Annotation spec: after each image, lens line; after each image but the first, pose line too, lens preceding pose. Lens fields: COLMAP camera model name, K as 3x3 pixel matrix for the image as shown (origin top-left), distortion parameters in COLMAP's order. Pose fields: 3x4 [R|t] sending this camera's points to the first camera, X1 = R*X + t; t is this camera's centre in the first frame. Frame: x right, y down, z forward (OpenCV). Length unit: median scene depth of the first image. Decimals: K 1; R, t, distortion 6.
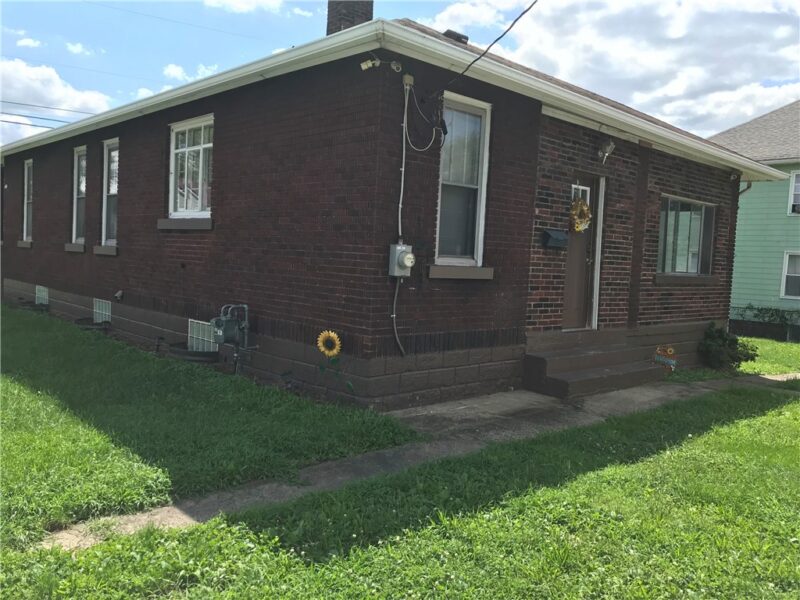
lens RADIAL K [[657.2, 0, 400.0], [0, 657.2, 300.0], [0, 0, 1]] dist [0.000806, -0.000264]
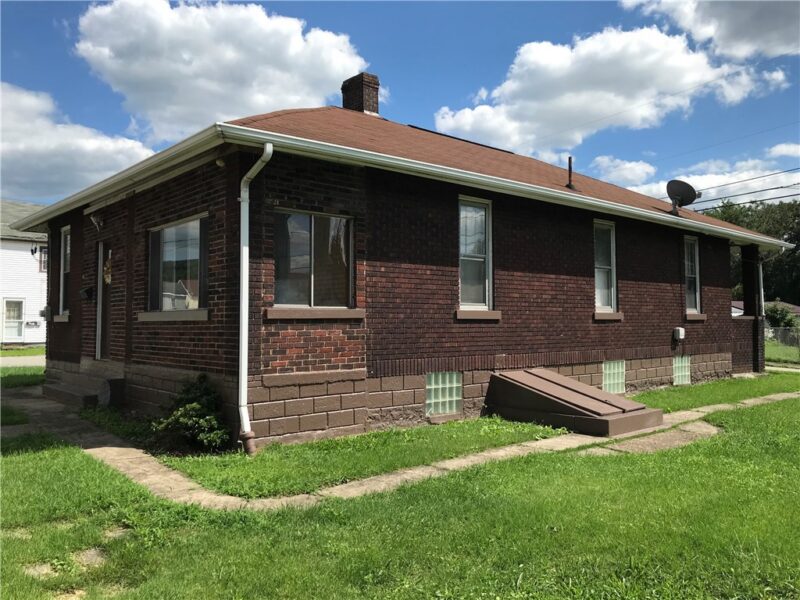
lens RADIAL K [[657.2, 0, 400.0], [0, 657.2, 300.0], [0, 0, 1]] dist [0.000806, -0.000264]
pose [[-0.028658, -0.072923, -0.996926, 1.288808], [-0.051940, 0.996097, -0.071370, -0.007181], [0.998239, 0.049735, -0.032334, 1.343199]]
